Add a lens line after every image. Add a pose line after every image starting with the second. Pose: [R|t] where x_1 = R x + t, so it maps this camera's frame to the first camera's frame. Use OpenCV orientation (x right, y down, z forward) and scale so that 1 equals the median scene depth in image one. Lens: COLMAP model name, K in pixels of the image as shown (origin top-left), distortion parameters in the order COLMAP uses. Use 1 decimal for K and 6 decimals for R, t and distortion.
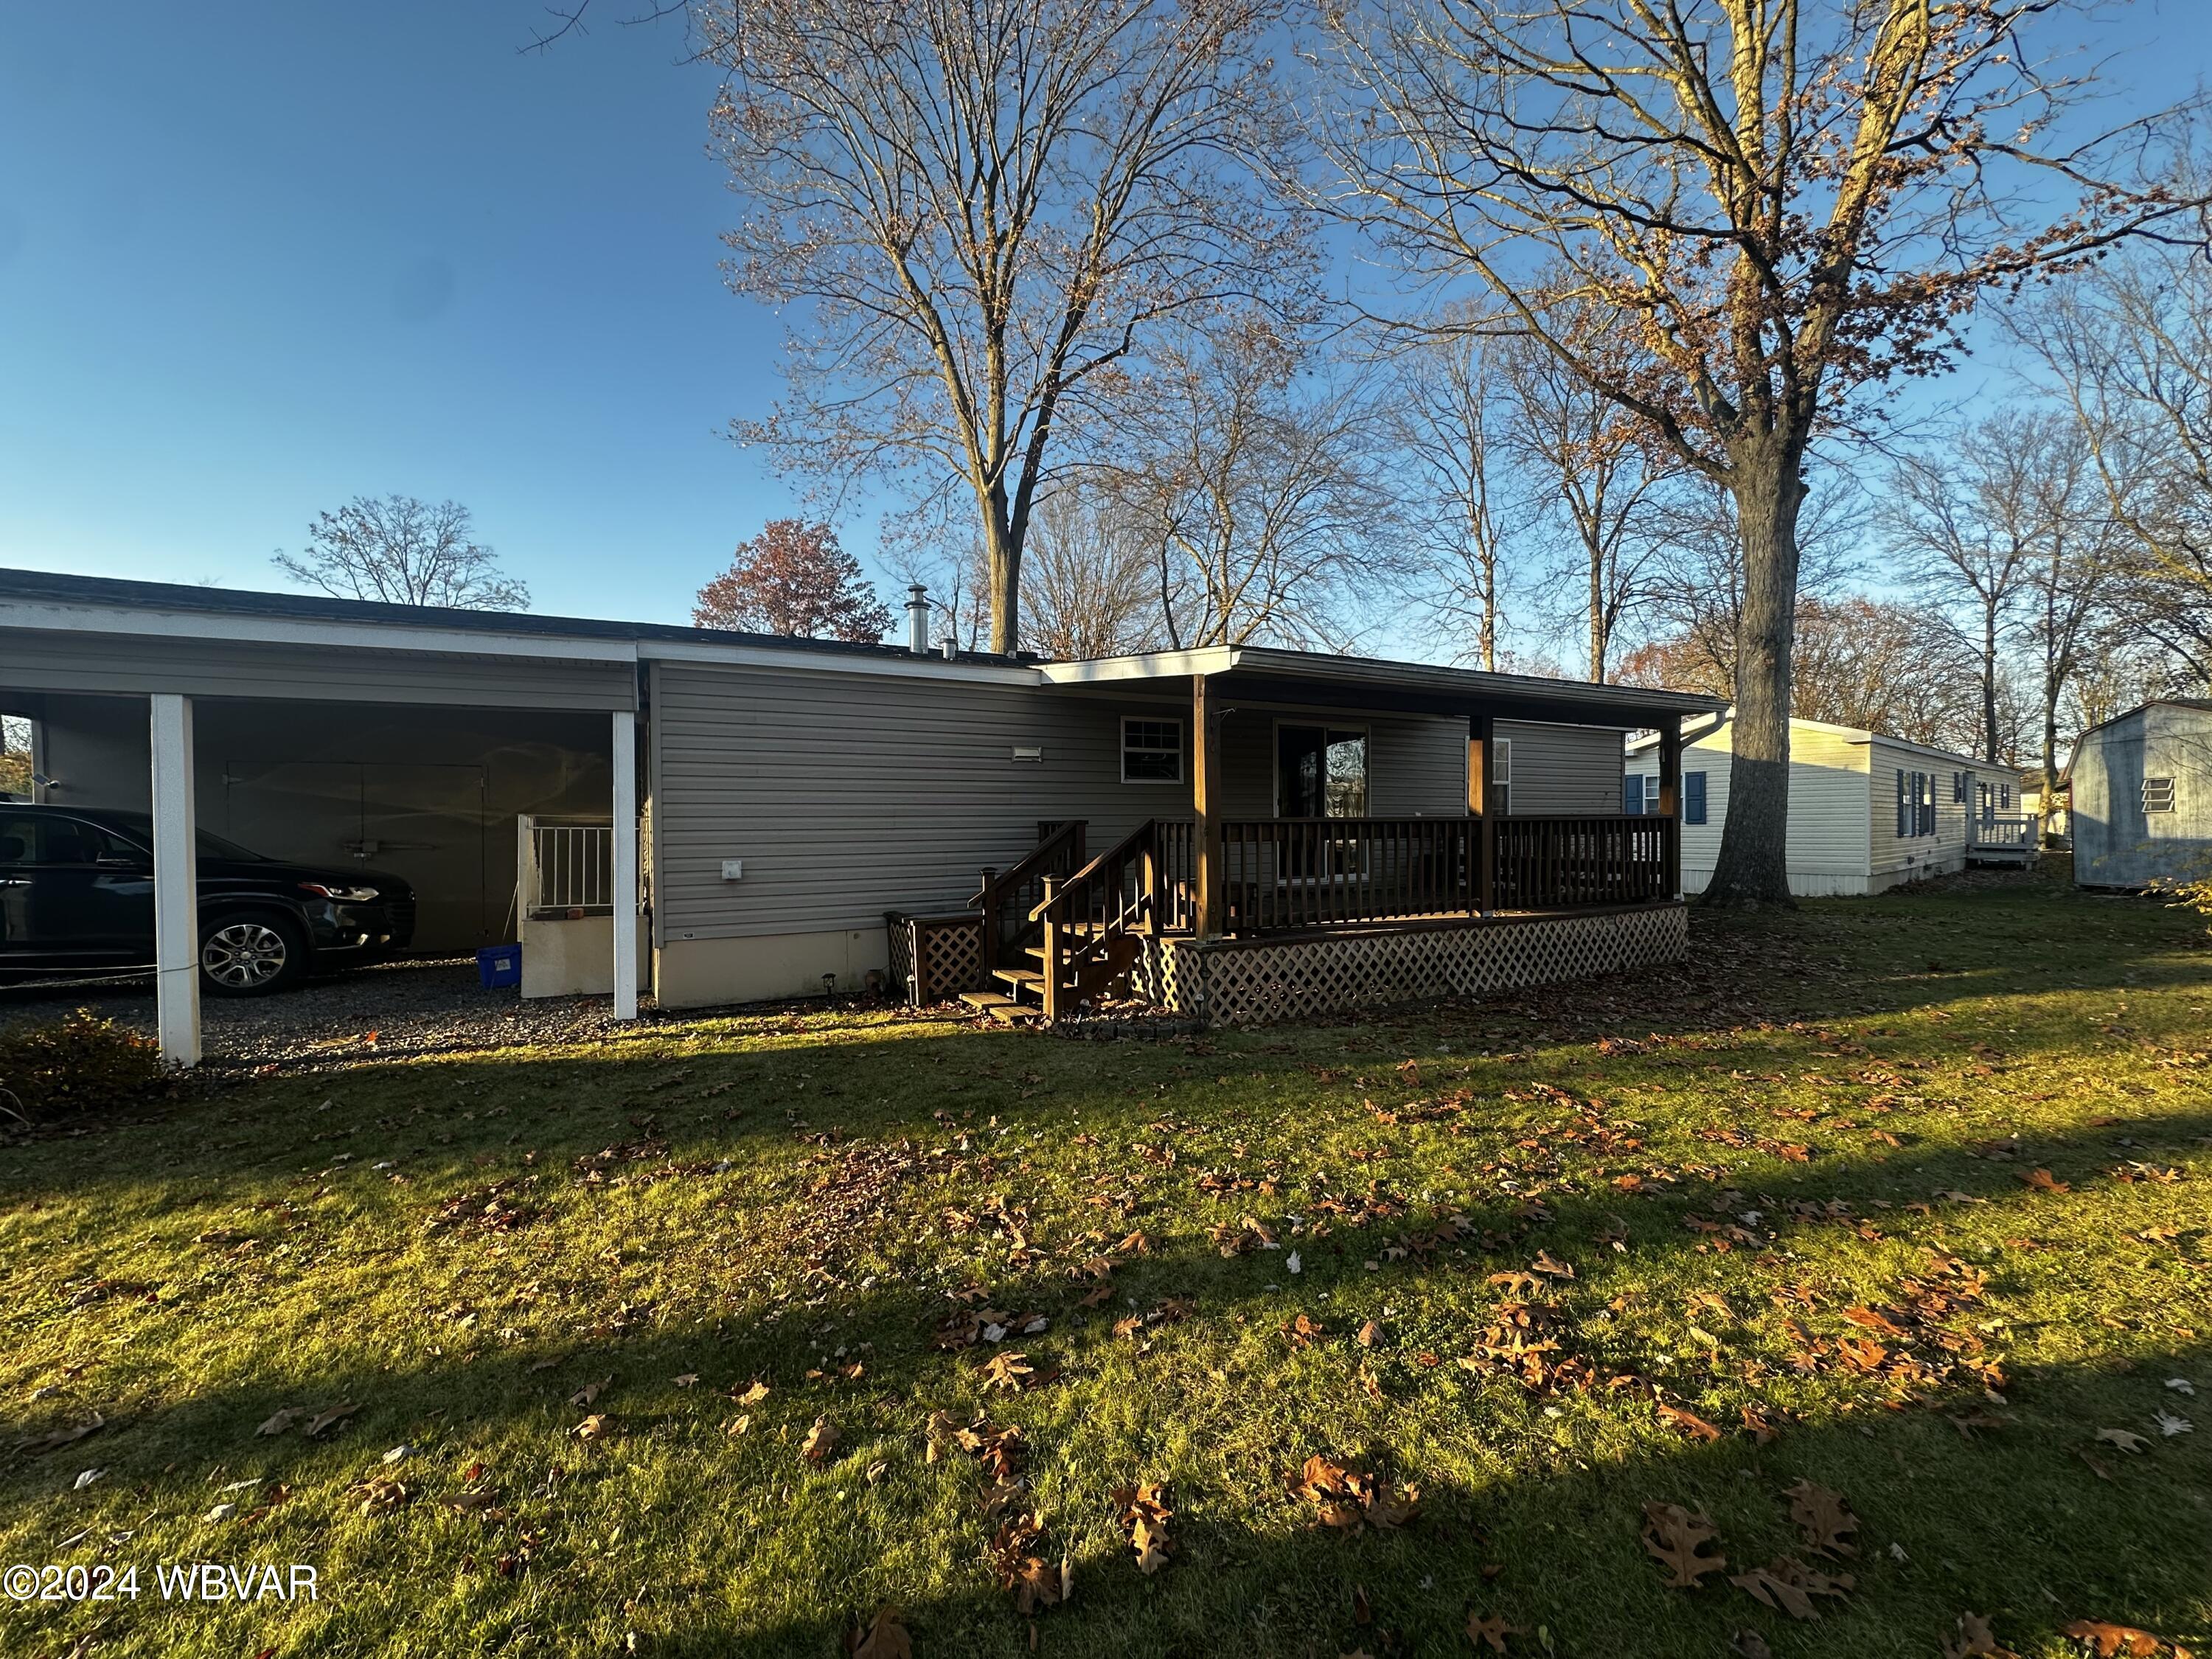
lens RADIAL K [[881.9, 0, 1100.7], [0, 881.9, 828.8], [0, 0, 1]] dist [-0.002998, 0.000314]
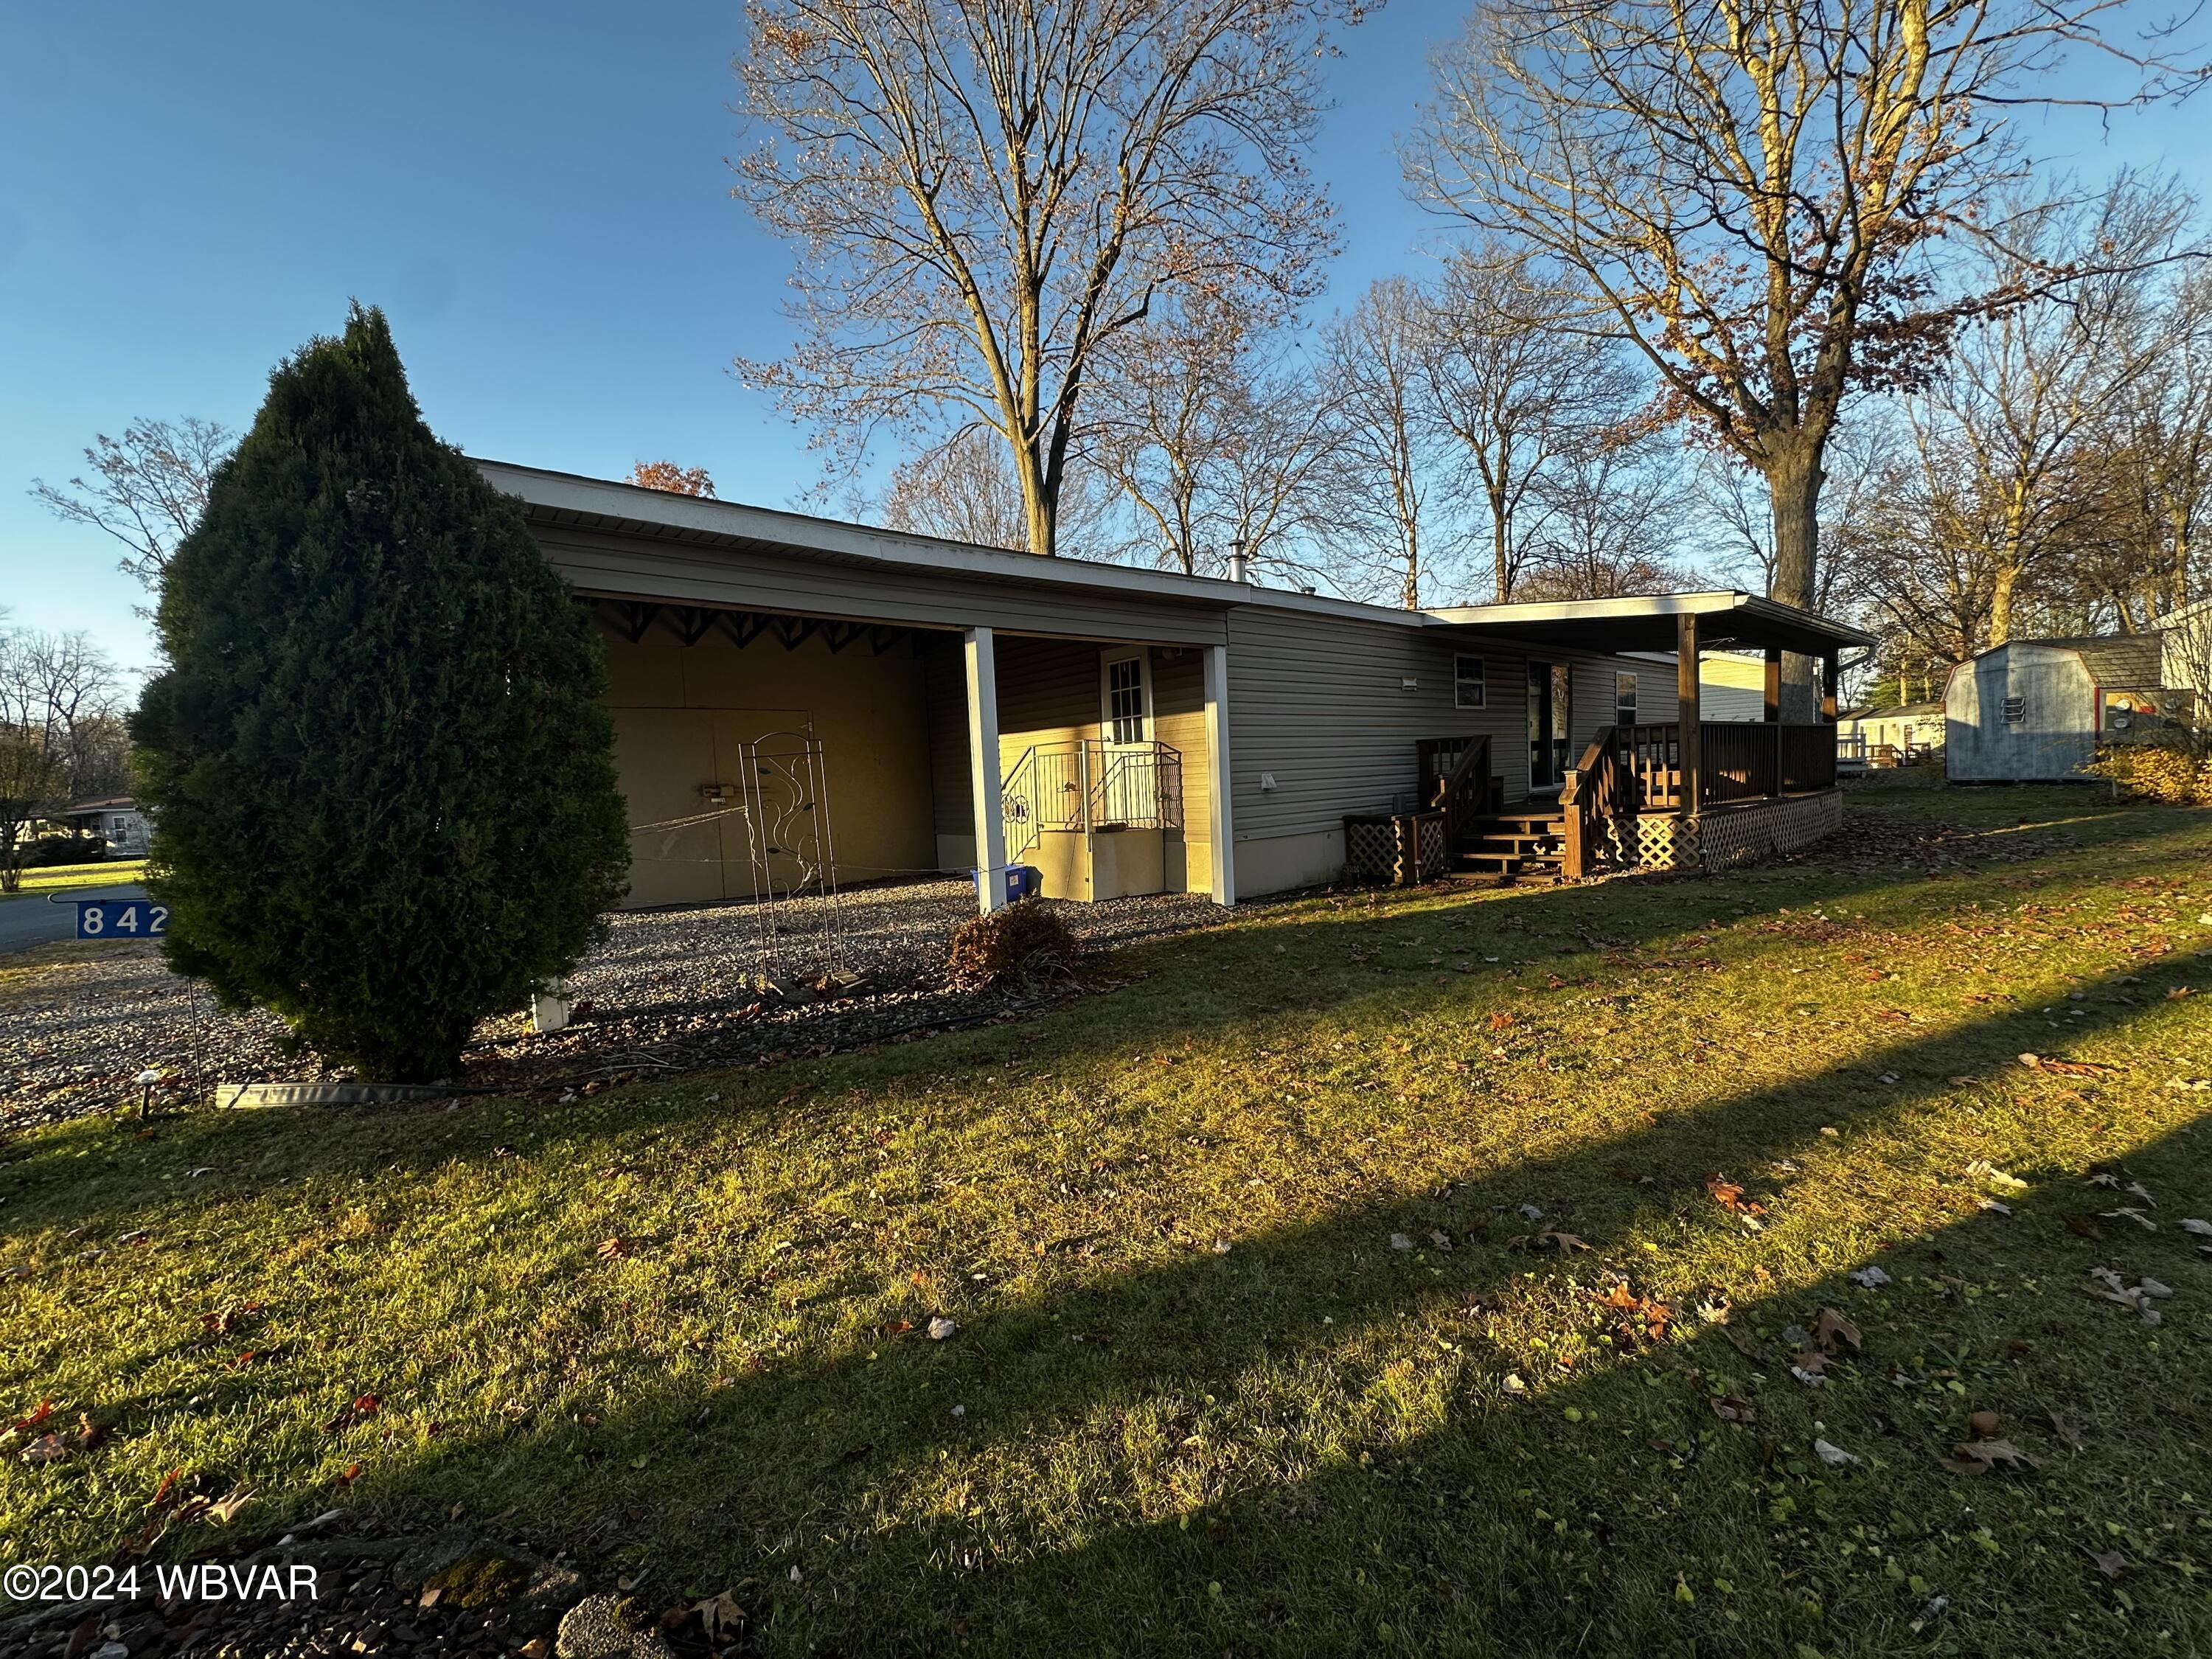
lens RADIAL K [[881.9, 0, 1103.7], [0, 881.9, 830.6], [0, 0, 1]] dist [-0.002998, 0.000314]
pose [[0.978680, -0.048729, 0.199525, -0.264359], [0.039143, 0.997894, 0.051715, 0.012853], [-0.201625, -0.042802, 0.978527, -0.036983]]
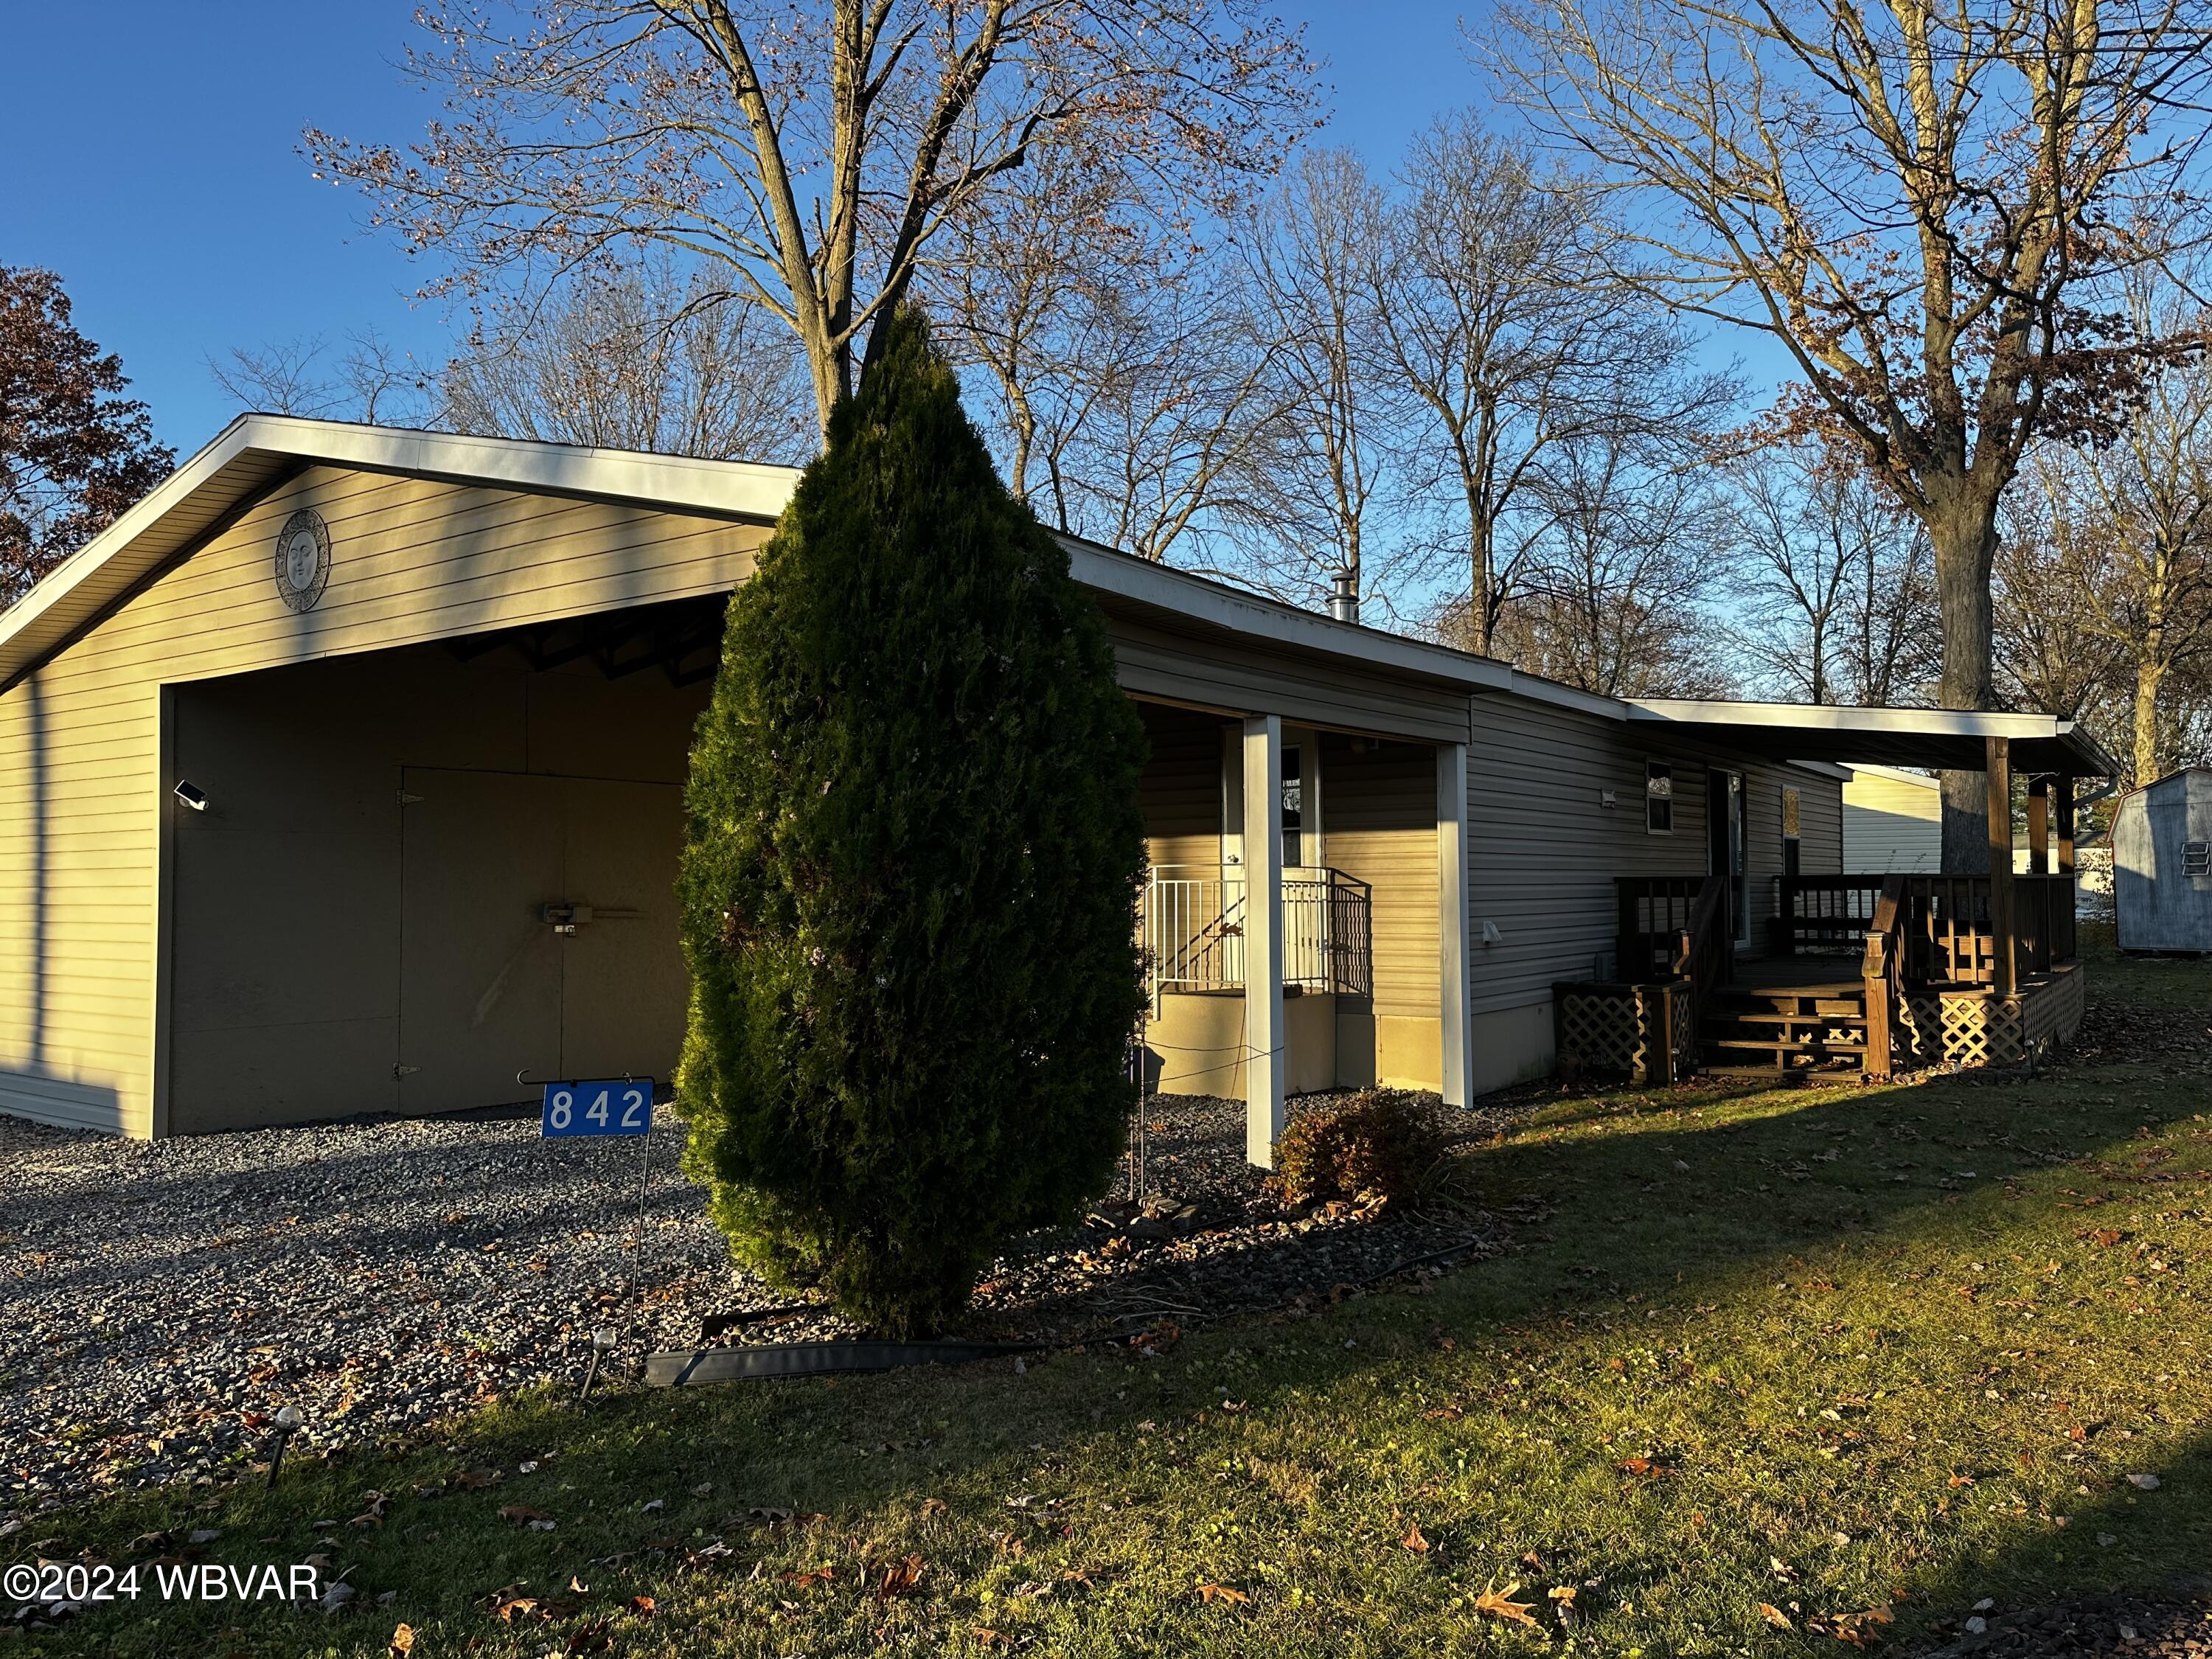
lens RADIAL K [[1555.3, 0, 1109.1], [0, 1555.3, 833.2], [0, 0, 1]] dist [0.027503, -0.022110]
pose [[0.898888, 0.017040, 0.437848, -0.422798], [0.001867, 0.999085, -0.042716, 0.004426], [-0.438175, 0.039215, 0.898034, -0.053631]]
